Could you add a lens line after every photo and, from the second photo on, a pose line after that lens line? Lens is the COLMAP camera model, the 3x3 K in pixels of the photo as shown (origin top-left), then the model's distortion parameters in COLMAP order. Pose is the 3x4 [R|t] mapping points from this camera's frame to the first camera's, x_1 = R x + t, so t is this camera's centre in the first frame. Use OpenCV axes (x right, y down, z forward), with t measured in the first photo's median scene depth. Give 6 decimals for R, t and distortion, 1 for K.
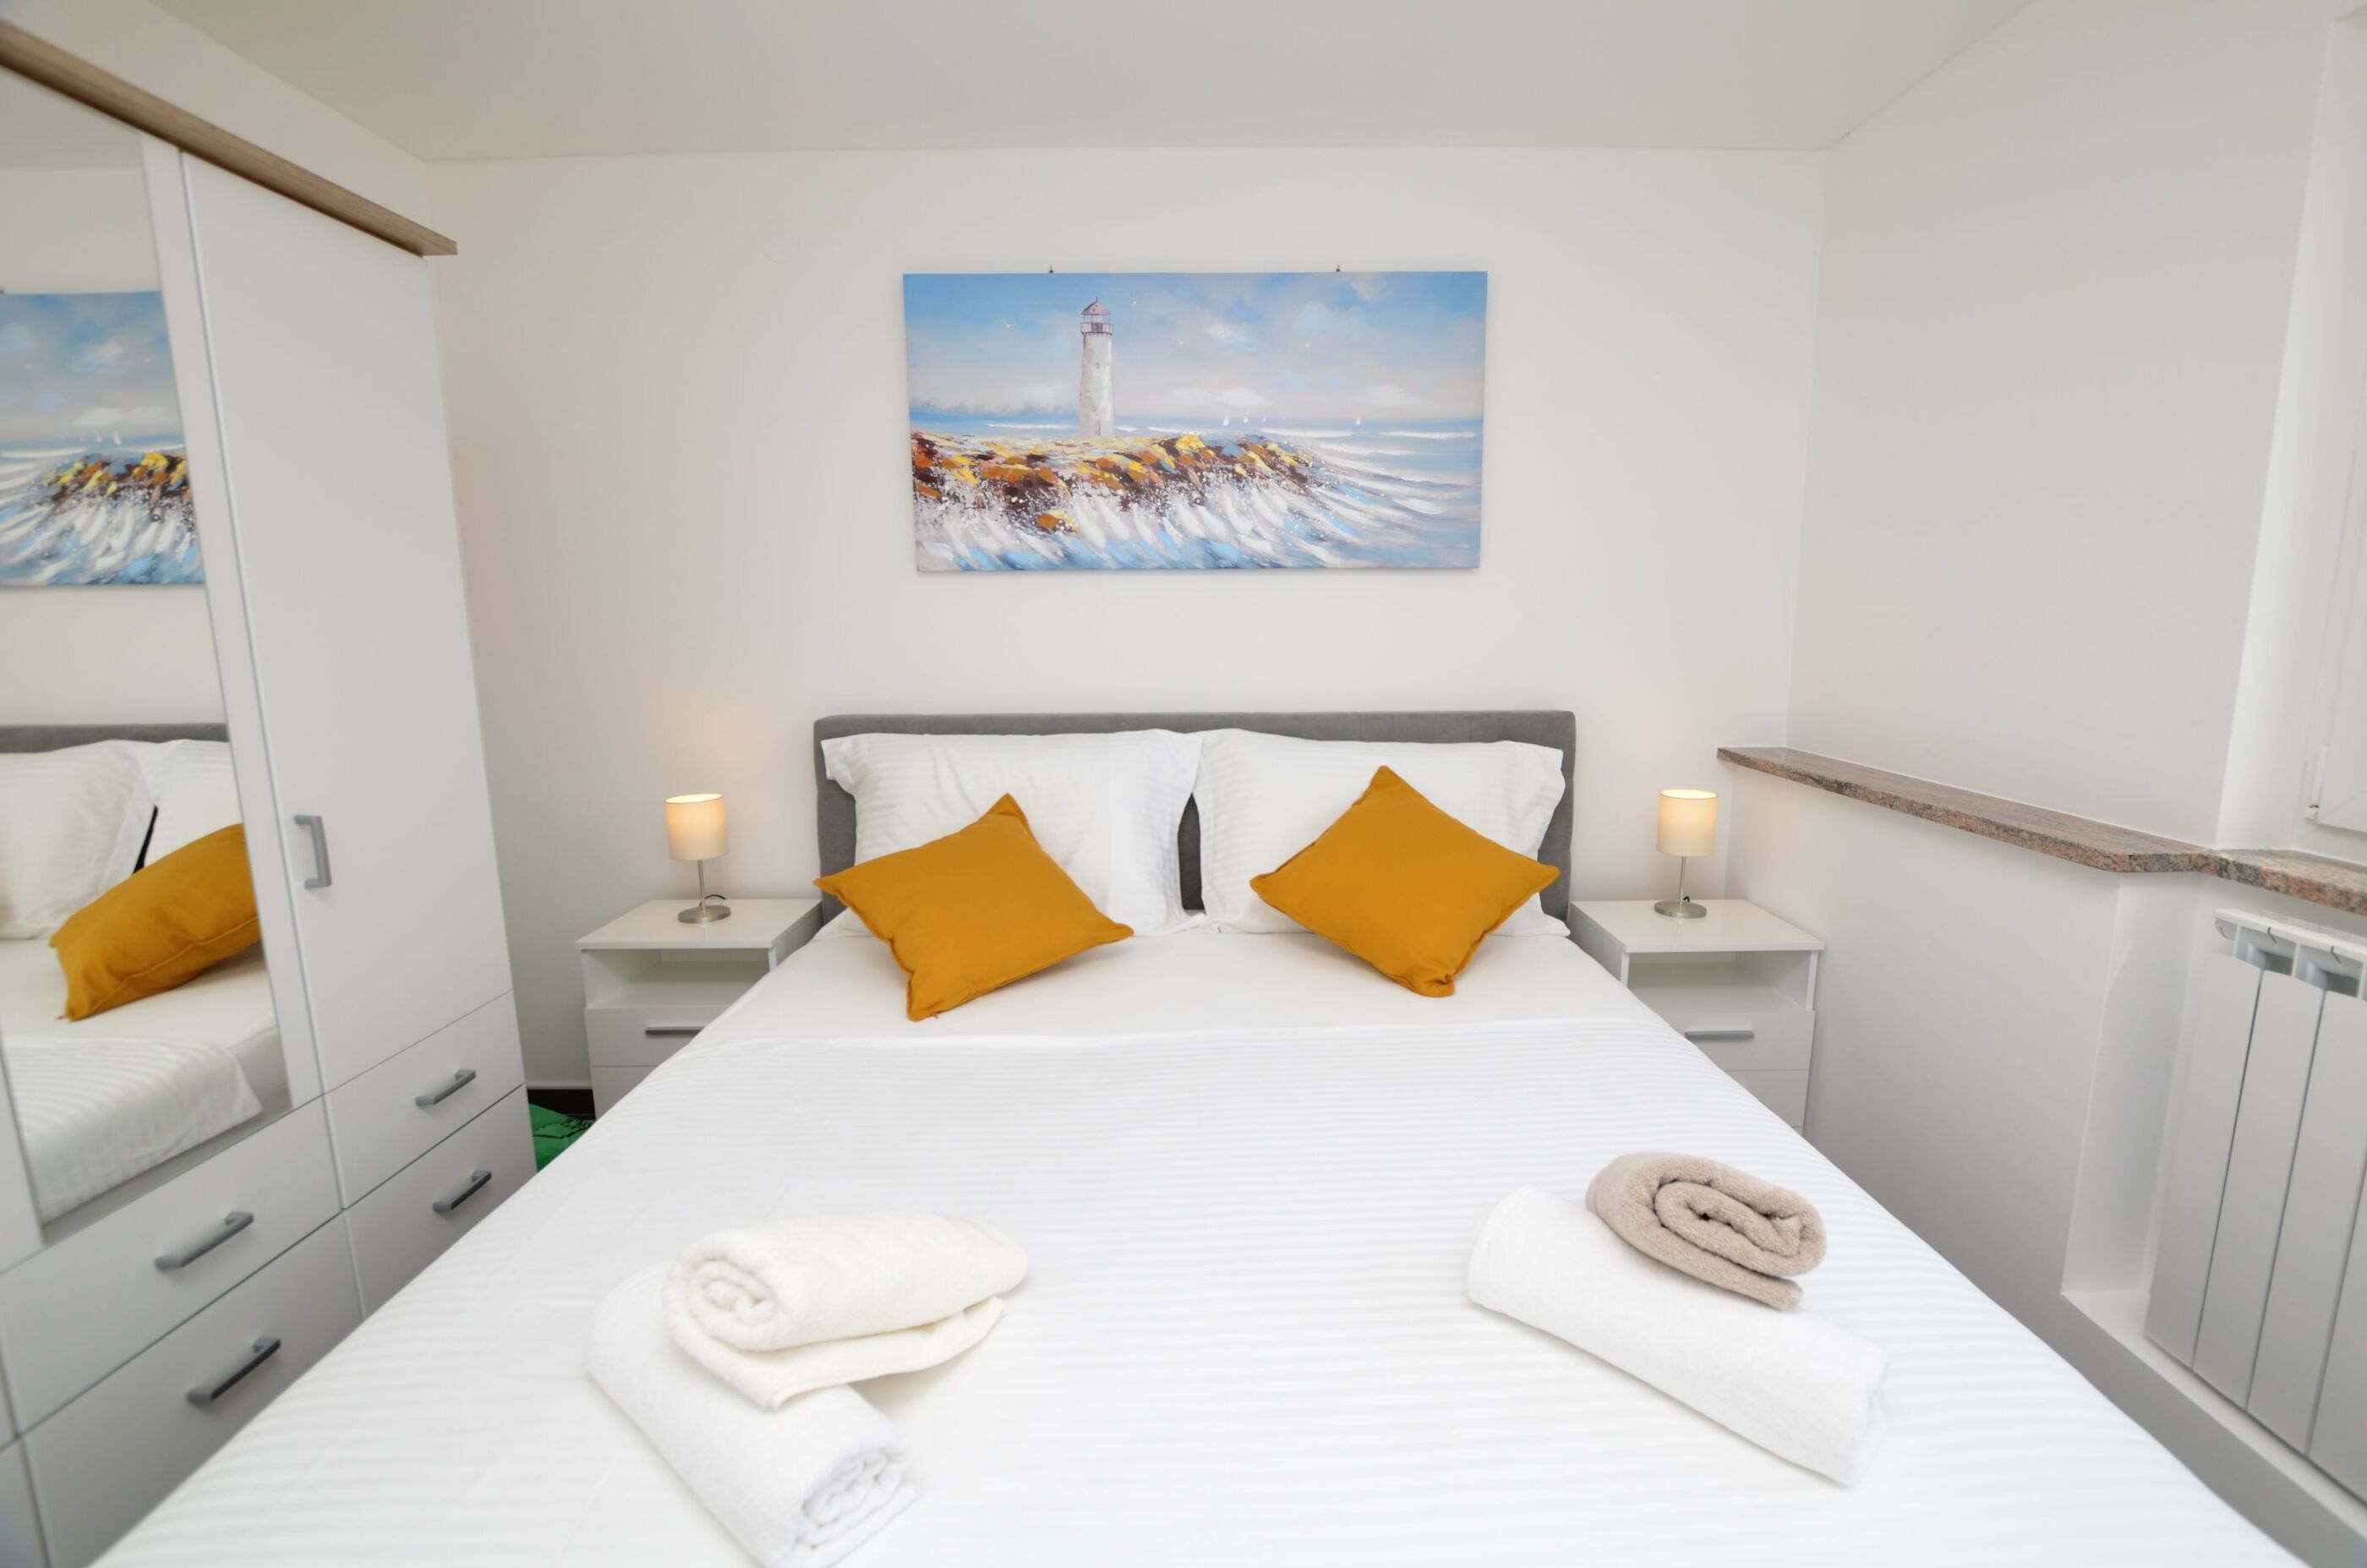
lens RADIAL K [[1045.0, 0, 1208.1], [0, 1045.0, 780.6], [0, 0, 1]] dist [-0.035738, 0.006423]
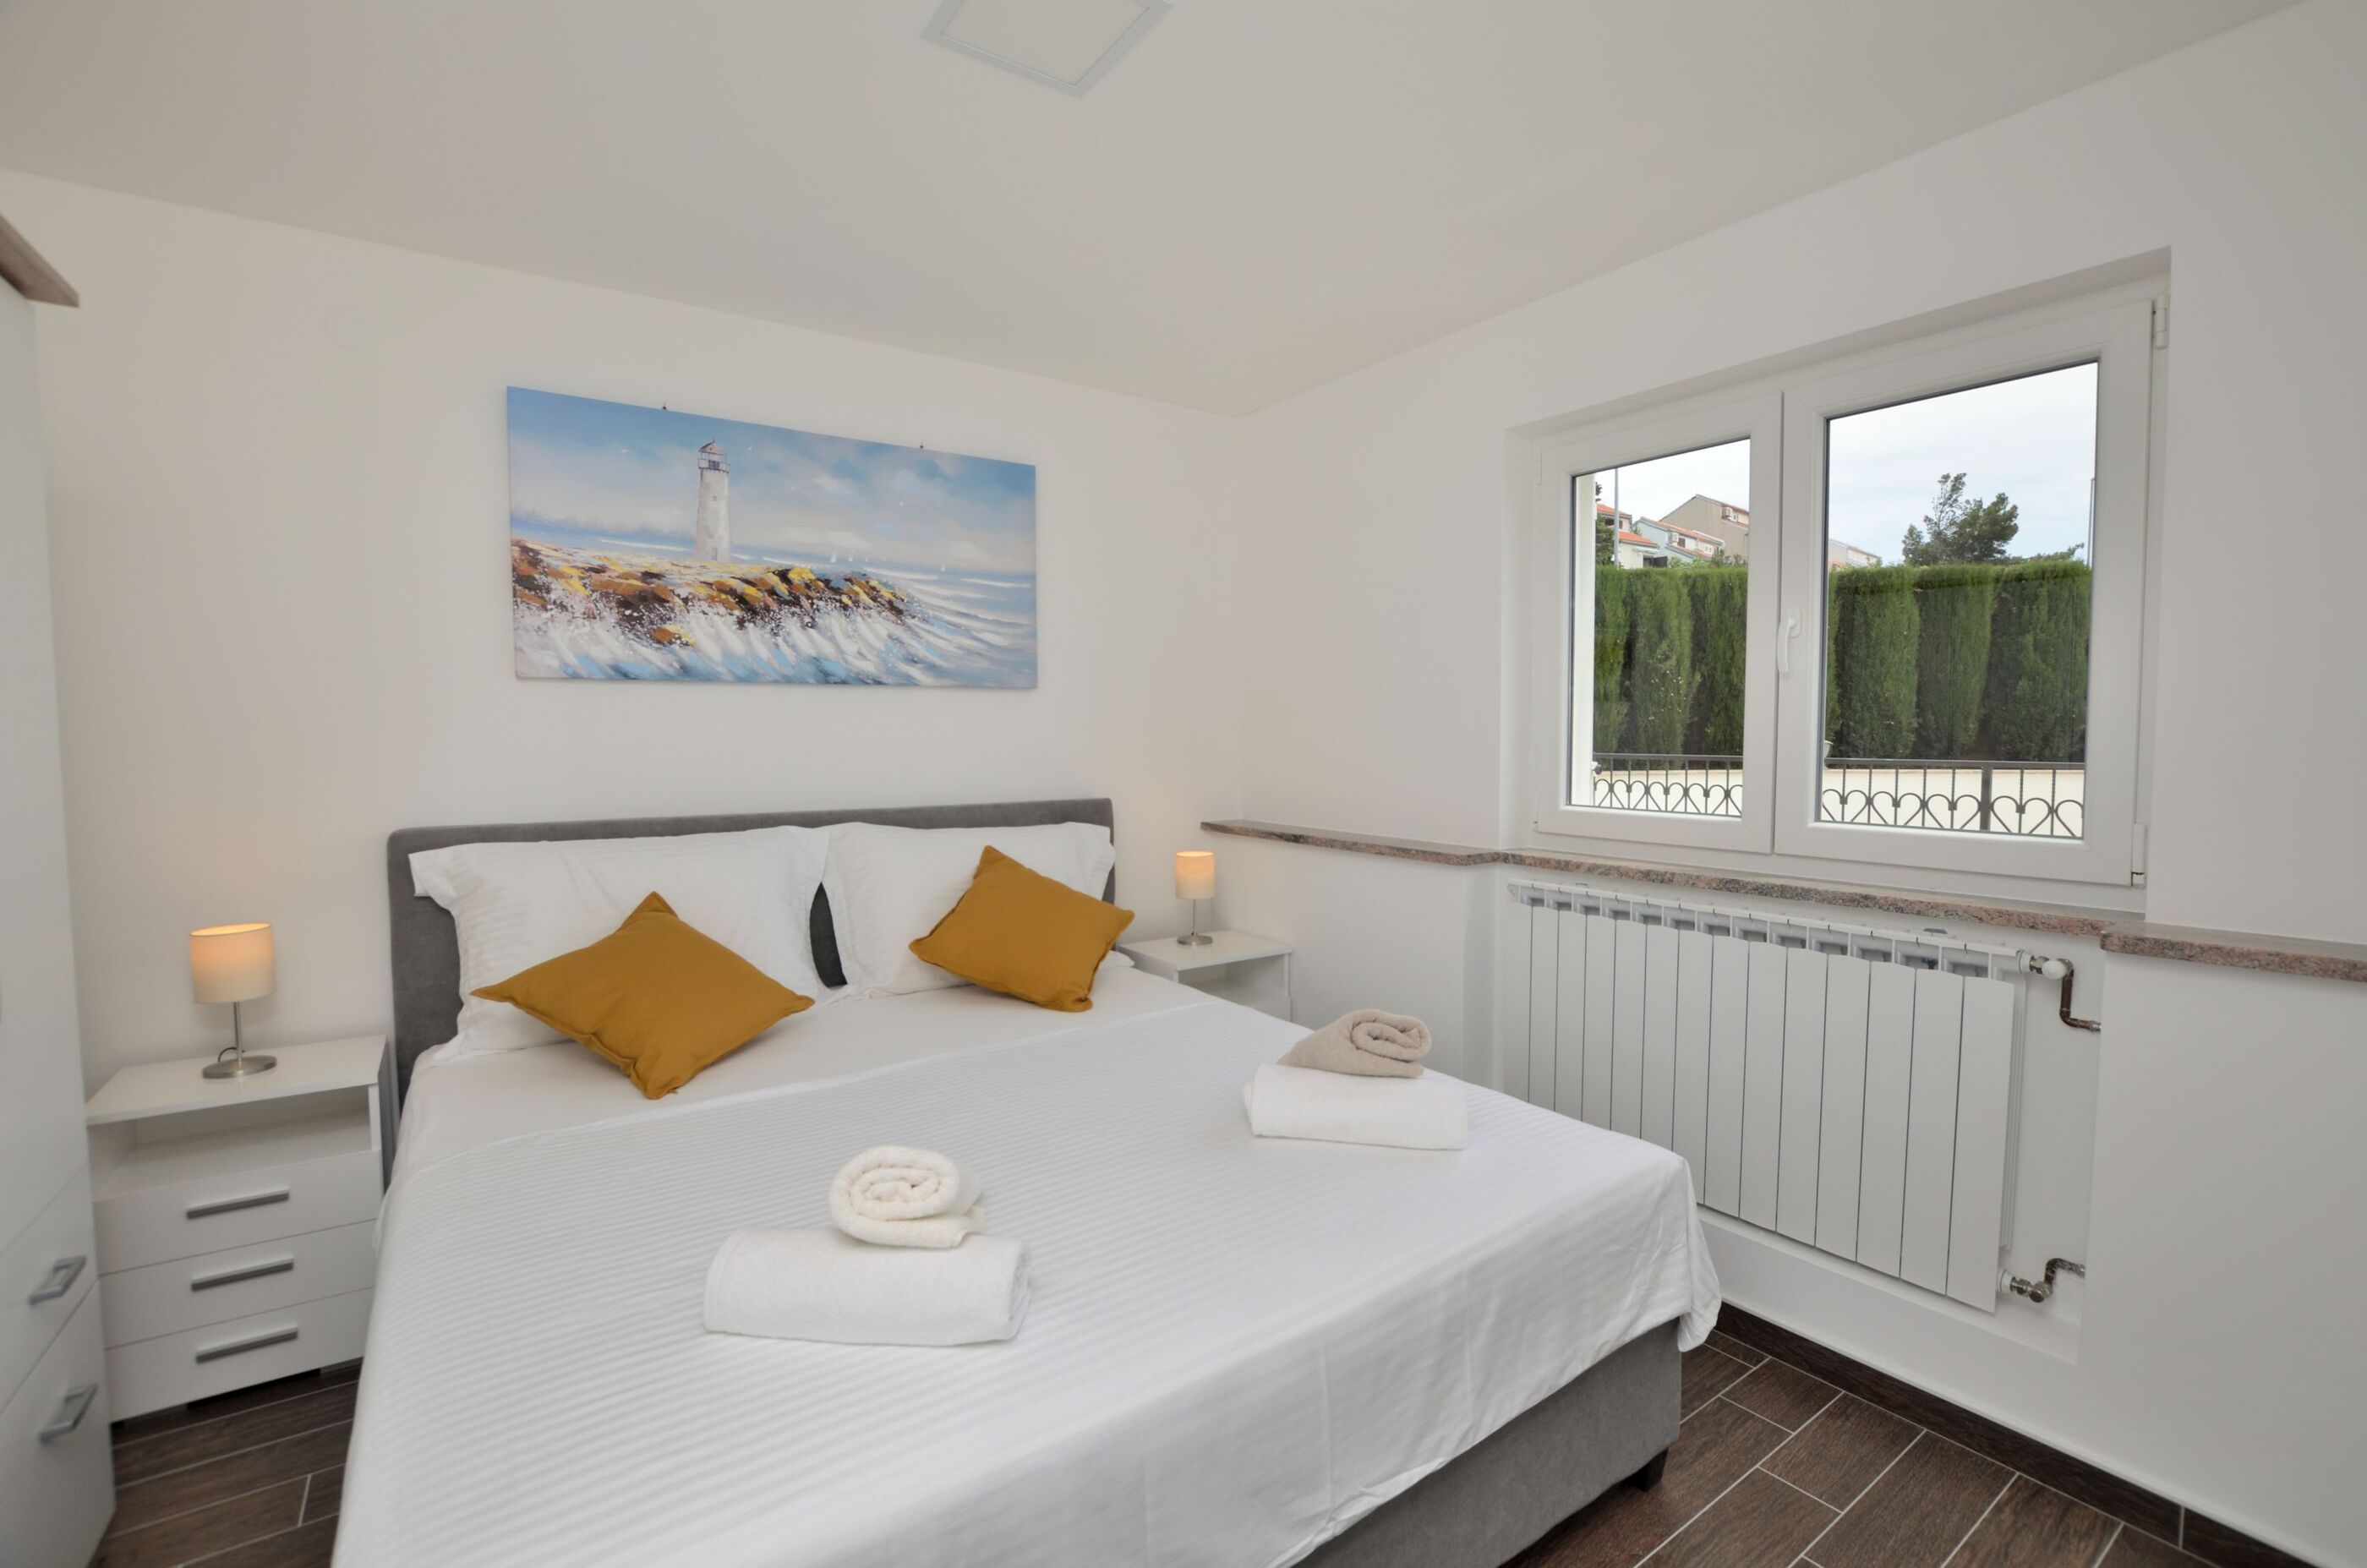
lens RADIAL K [[1045.0, 0, 1206.7], [0, 1045.0, 784.1], [0, 0, 1]] dist [-0.035738, 0.006423]
pose [[0.823117, -0.024251, 0.567354, -0.302209], [0.086639, 0.992754, -0.083262, 0.037096], [-0.561223, 0.117690, 0.819254, -0.152591]]
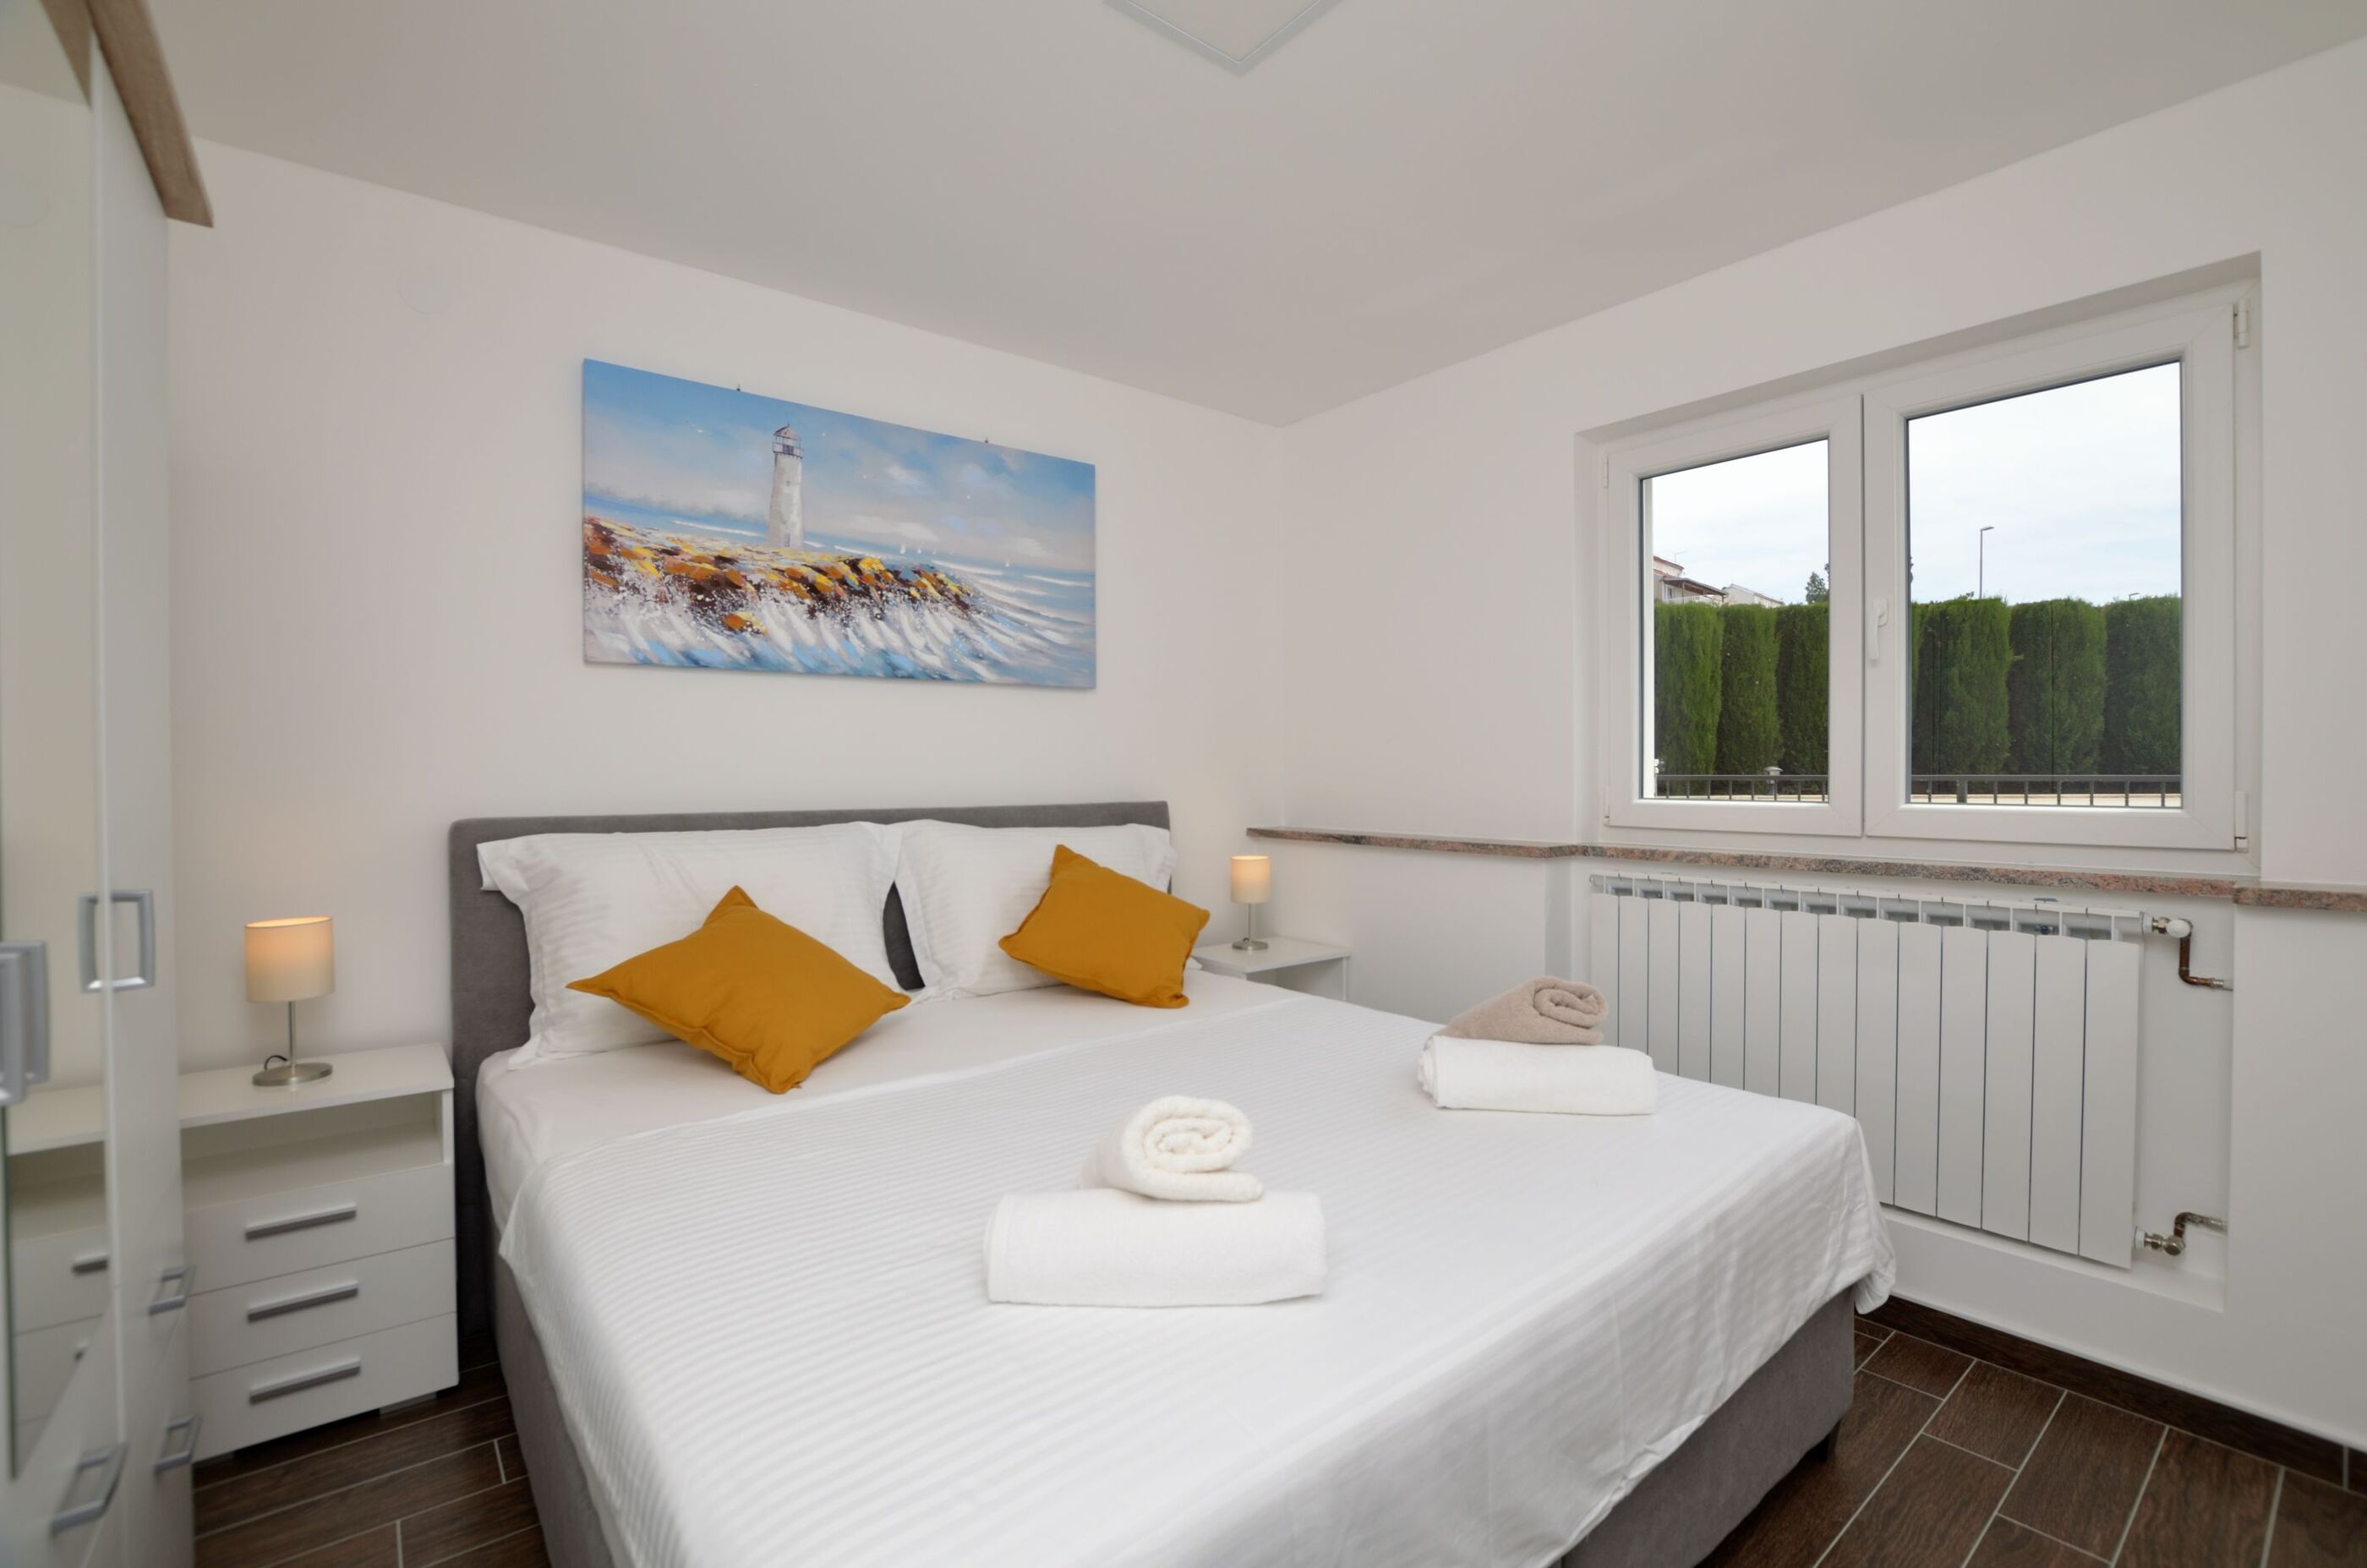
lens RADIAL K [[1045.0, 0, 1205.2], [0, 1045.0, 779.7], [0, 0, 1]] dist [-0.035738, 0.006423]
pose [[0.782444, -0.001100, 0.622720, -0.428590], [0.097313, 0.987929, -0.120527, 0.070178], [-0.615070, 0.154905, 0.773106, -0.038861]]
